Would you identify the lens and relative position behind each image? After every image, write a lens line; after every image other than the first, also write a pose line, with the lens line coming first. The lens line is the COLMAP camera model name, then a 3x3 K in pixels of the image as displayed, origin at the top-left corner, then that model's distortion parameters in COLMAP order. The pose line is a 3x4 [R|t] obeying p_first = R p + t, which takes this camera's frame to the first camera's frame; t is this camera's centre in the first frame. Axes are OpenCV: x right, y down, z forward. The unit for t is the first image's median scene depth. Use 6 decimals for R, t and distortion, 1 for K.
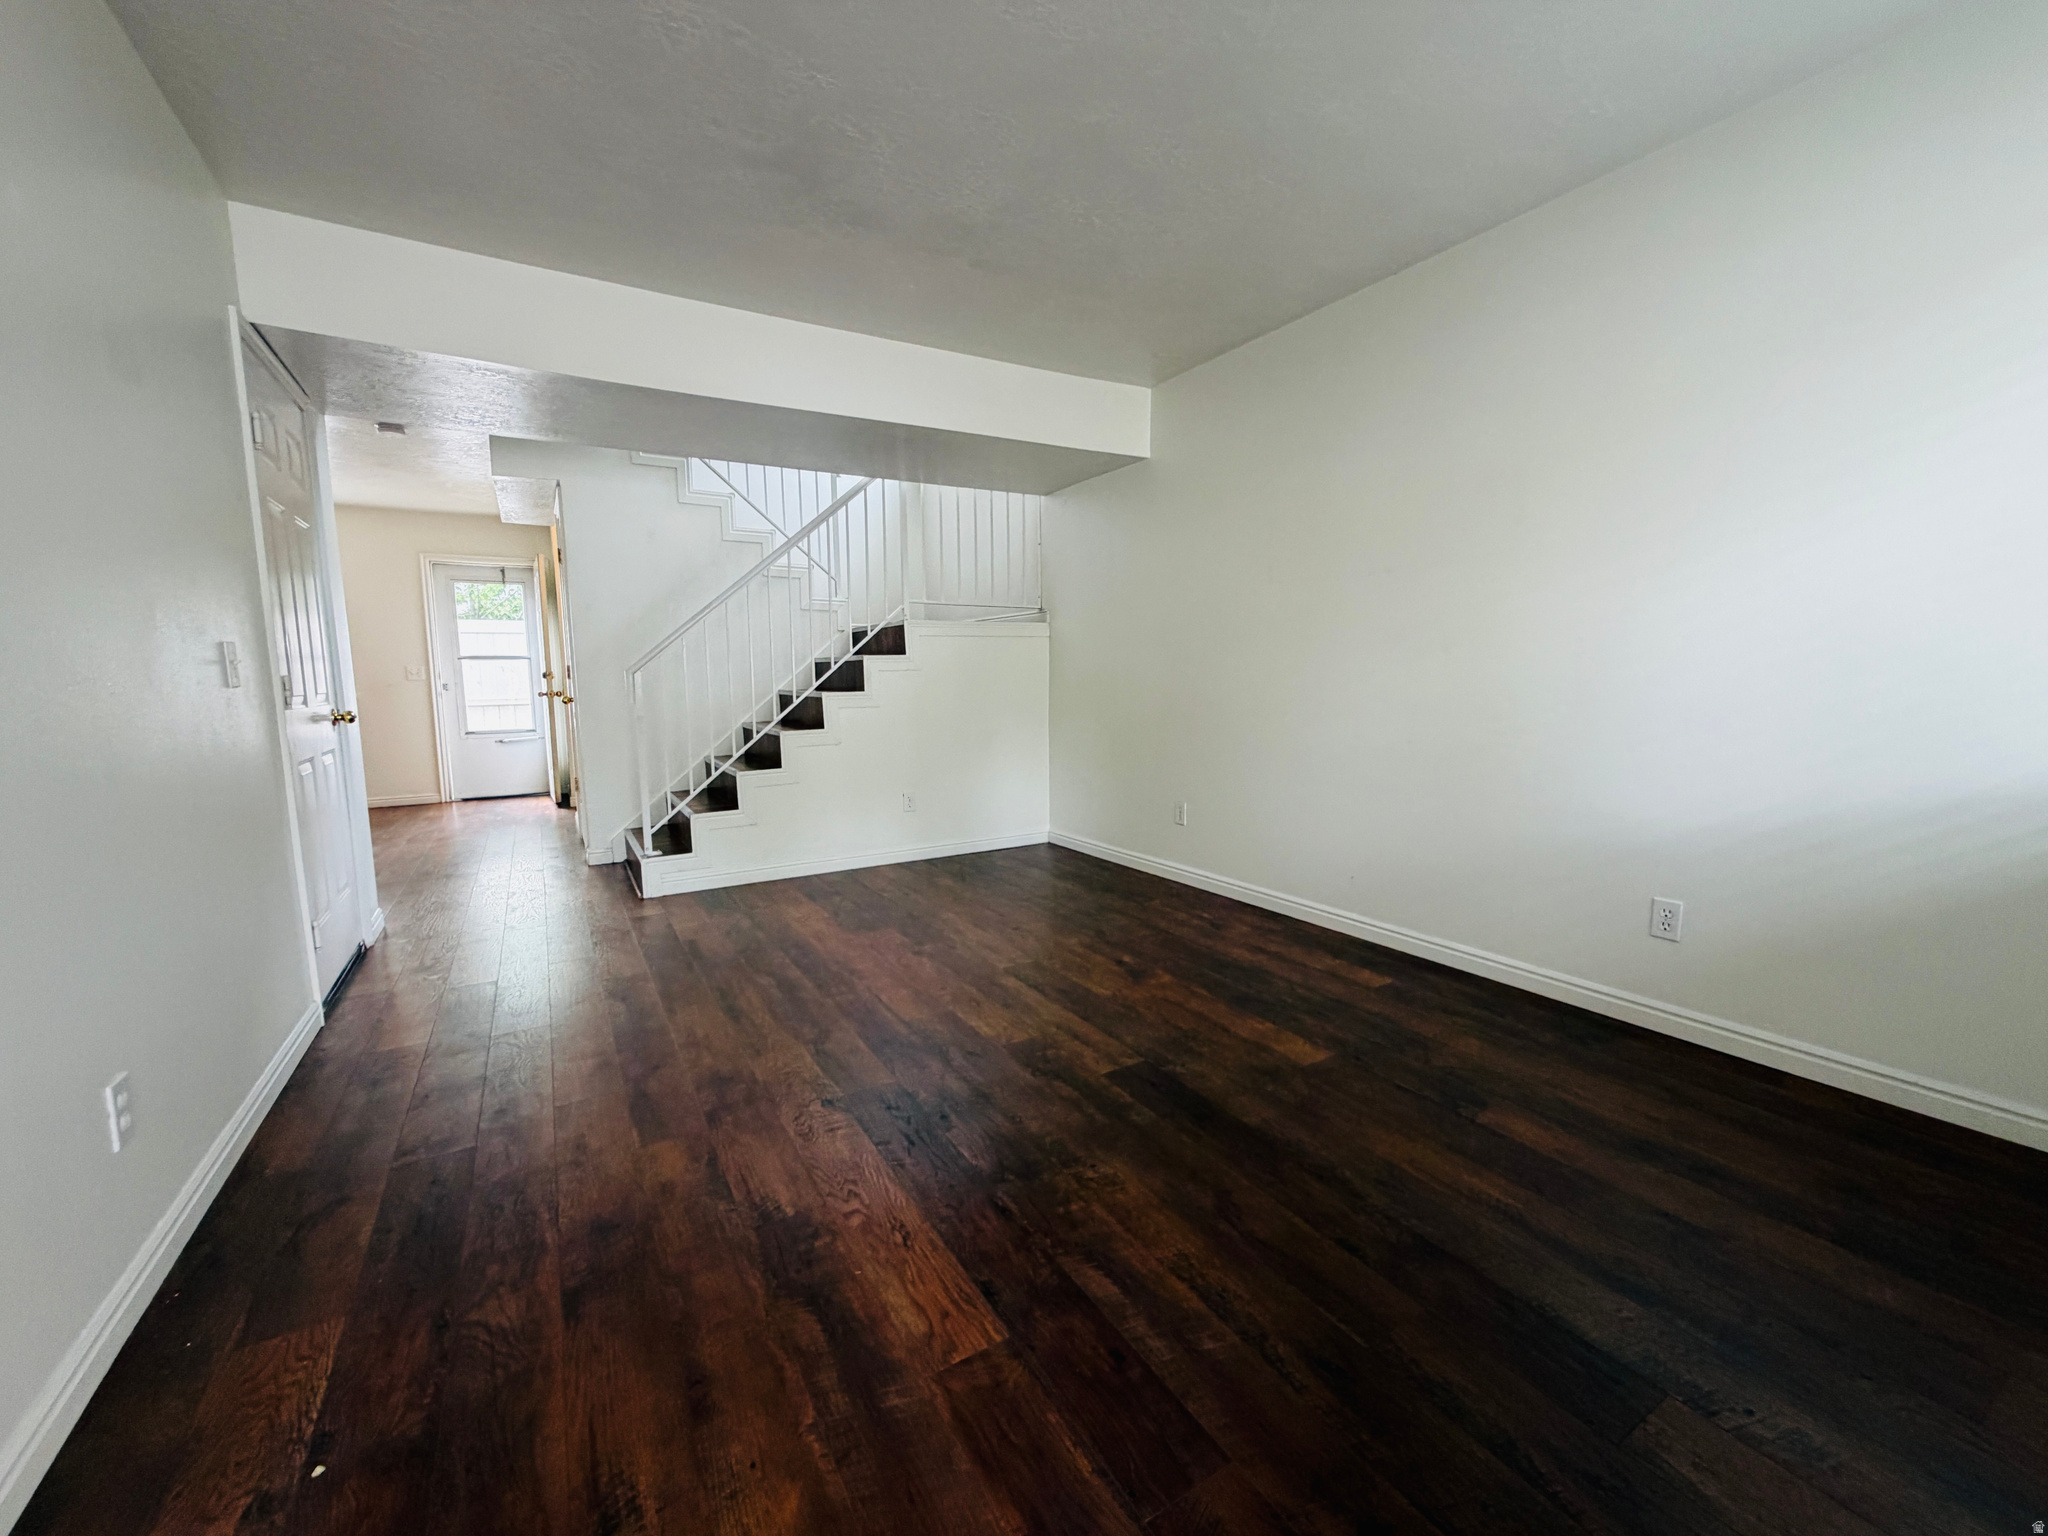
lens RADIAL K [[813.3, 0, 1016.8], [0, 813.3, 768.8], [0, 0, 1]] dist [-0.002853, 0.000066]
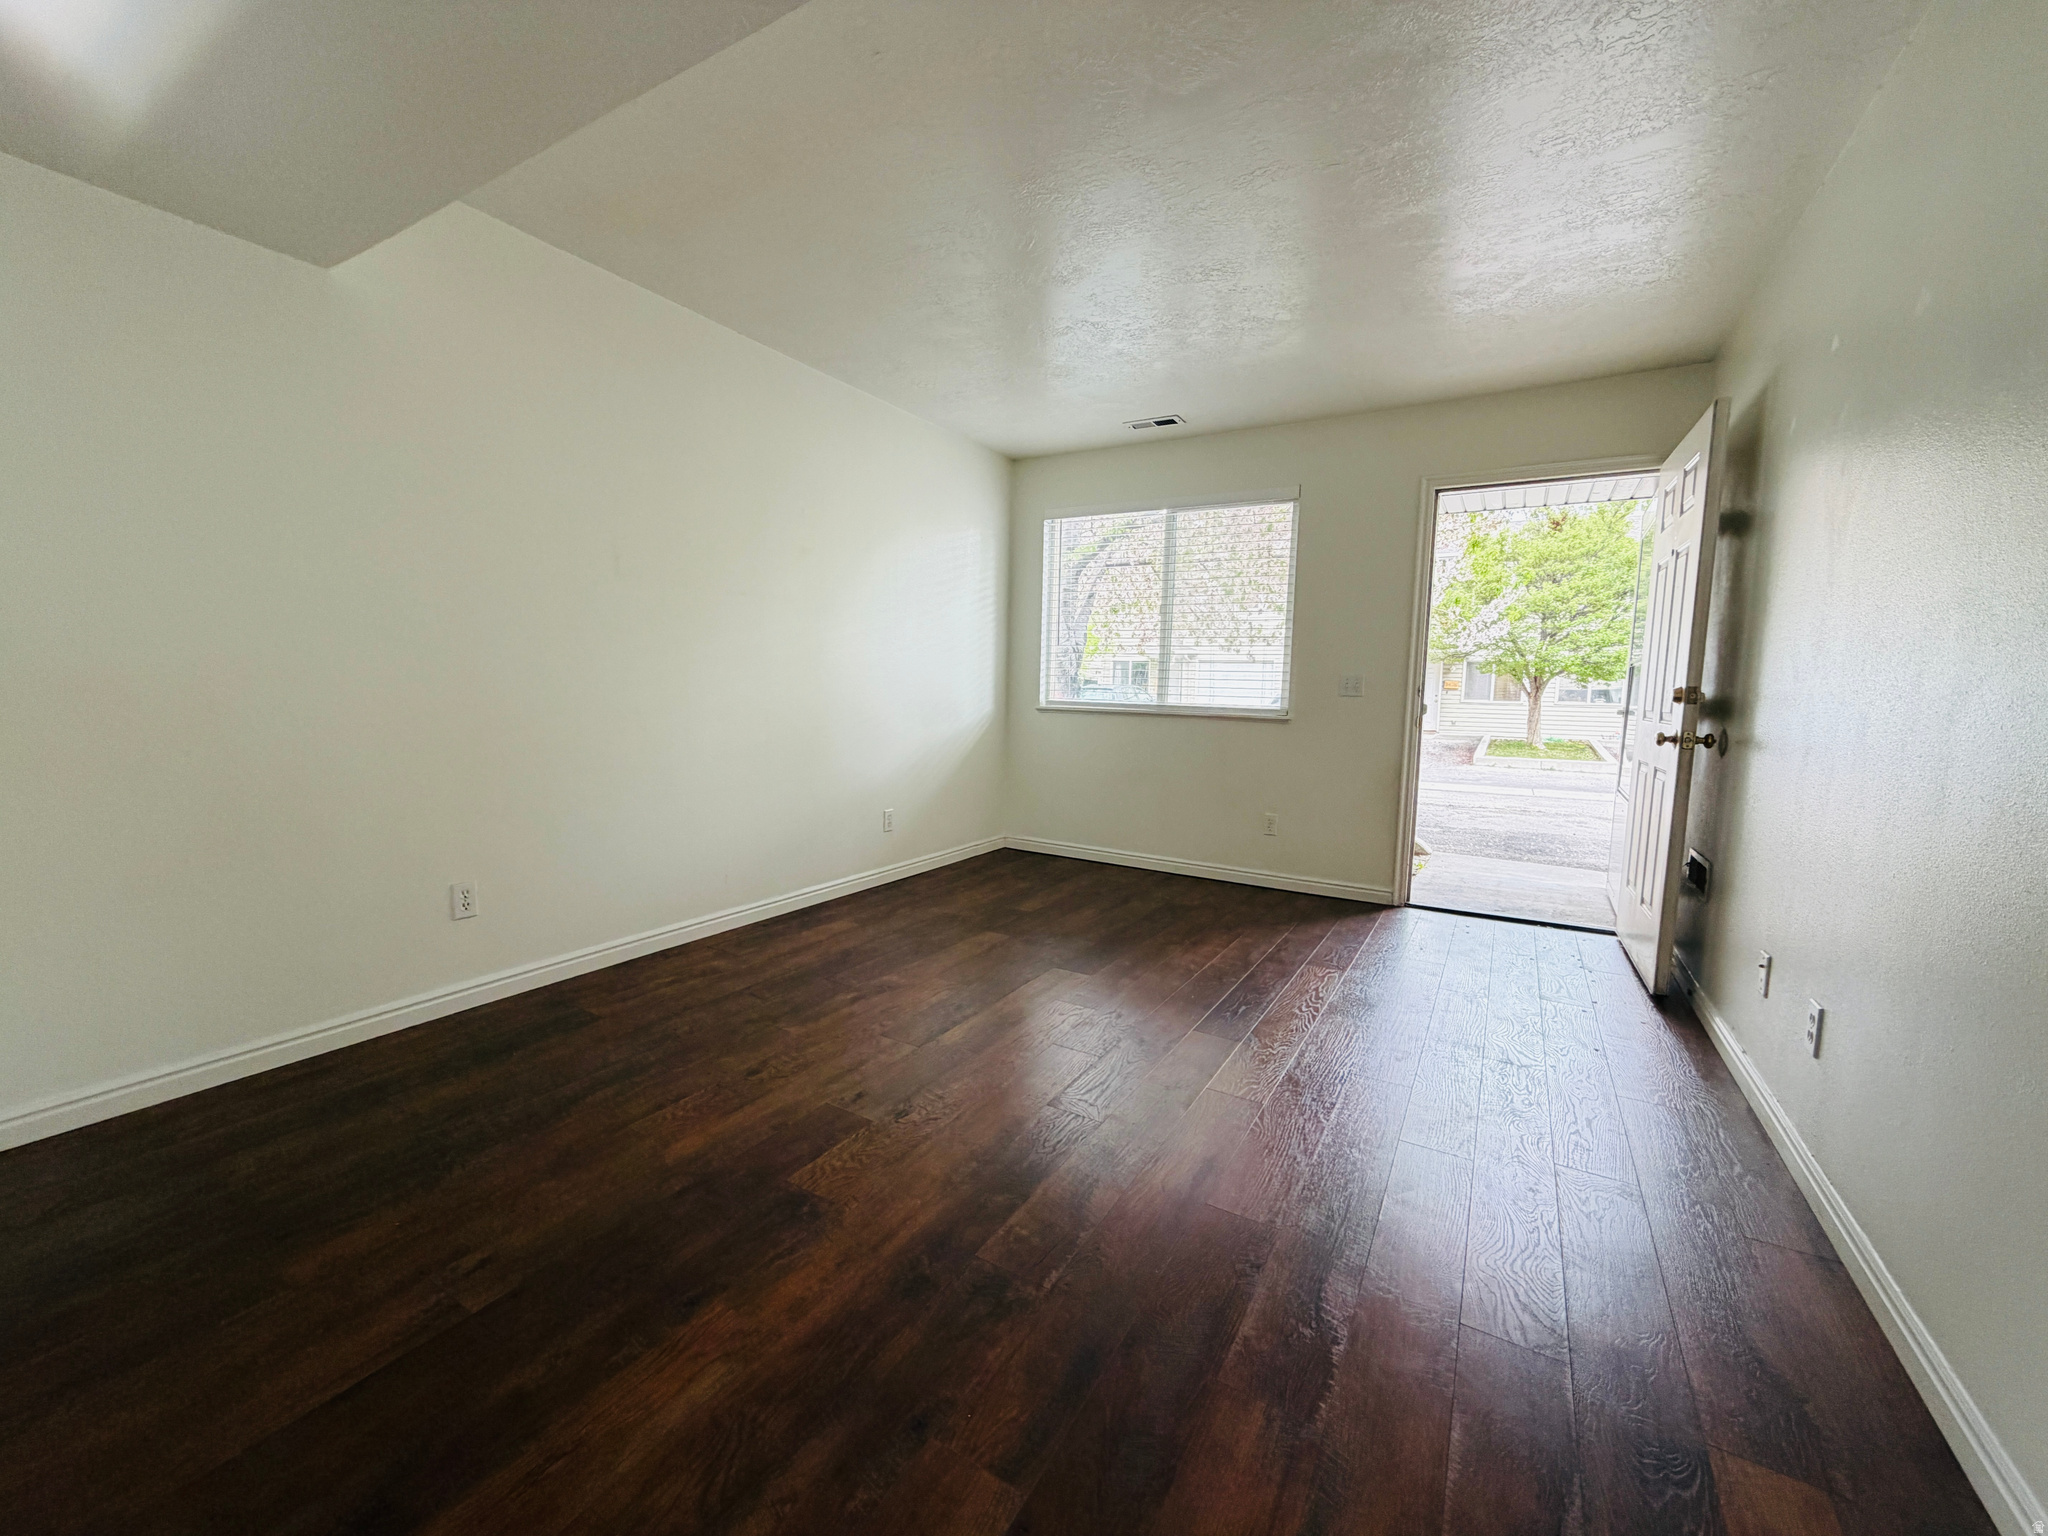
lens RADIAL K [[813.3, 0, 1014.3], [0, 813.3, 760.1], [0, 0, 1]] dist [-0.002853, 0.000066]
pose [[-0.470574, -0.077987, 0.878907, -0.800185], [0.089160, 0.986785, 0.135296, -0.147018], [-0.877844, 0.142030, -0.457402, 1.323644]]
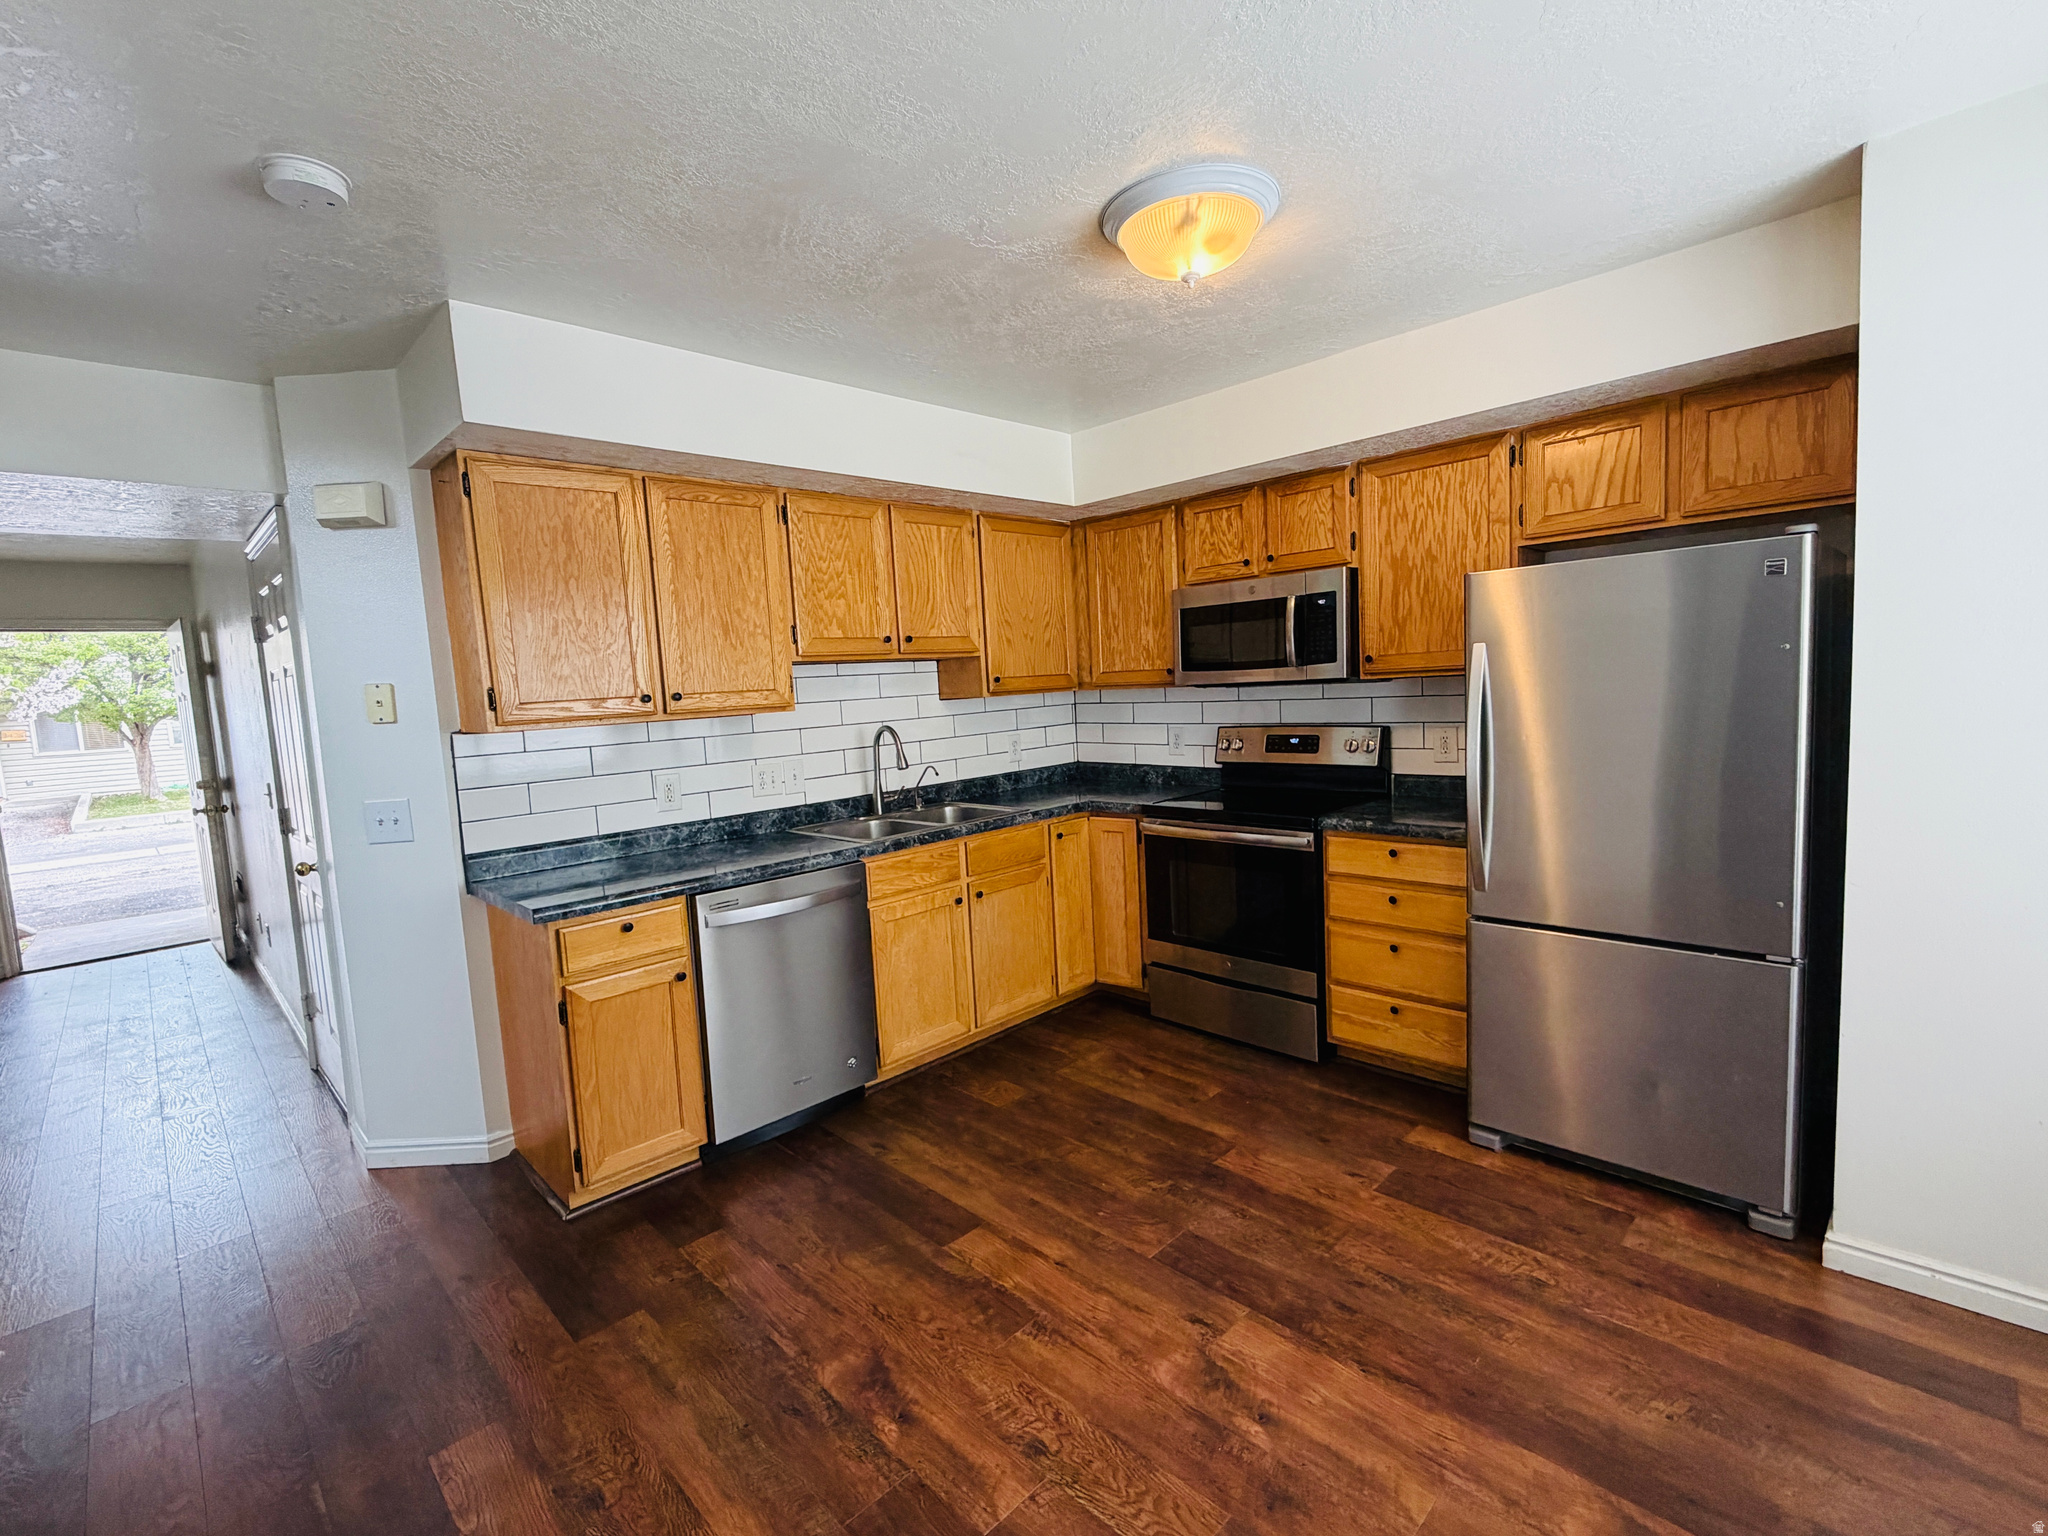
lens RADIAL K [[912.9, 0, 1021.8], [0, 912.9, 771.3], [0, 0, 1]] dist [-0.001096, -0.000426]
pose [[-0.967594, 0.083370, -0.238352, -1.509621], [0.031378, 0.976306, 0.214109, -0.400345], [0.250554, 0.199692, -0.947283, 2.367620]]
